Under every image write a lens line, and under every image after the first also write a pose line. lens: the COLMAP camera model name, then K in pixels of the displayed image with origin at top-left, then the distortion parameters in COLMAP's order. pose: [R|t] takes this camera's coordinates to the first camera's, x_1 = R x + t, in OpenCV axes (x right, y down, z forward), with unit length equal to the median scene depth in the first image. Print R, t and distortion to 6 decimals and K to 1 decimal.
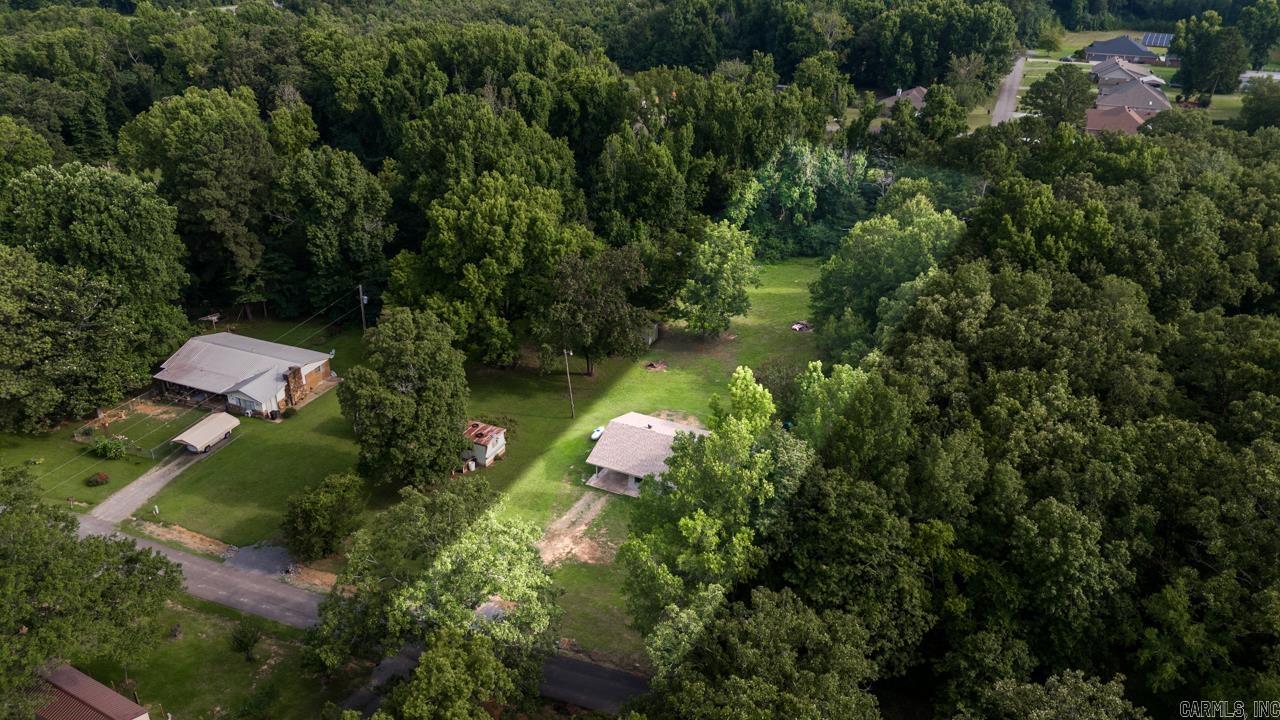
lens RADIAL K [[940.7, 0, 640.6], [0, 940.7, 364.9], [0, 0, 1]] dist [0.071828, -0.060403]
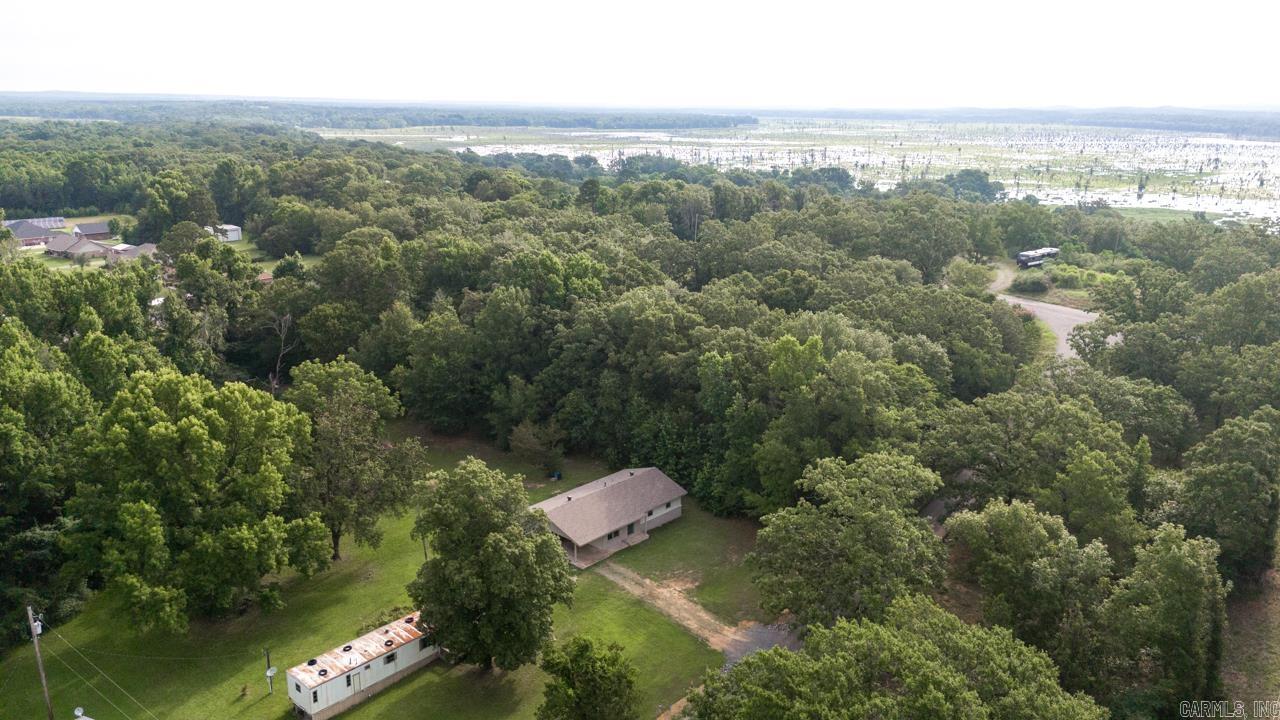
lens RADIAL K [[940.7, 0, 640.6], [0, 940.7, 364.9], [0, 0, 1]] dist [0.071828, -0.060403]
pose [[0.299603, -0.265681, 0.916325, -0.778715], [0.440204, 0.890594, 0.114291, -0.133369], [-0.846439, 0.369128, 0.383778, 0.413800]]
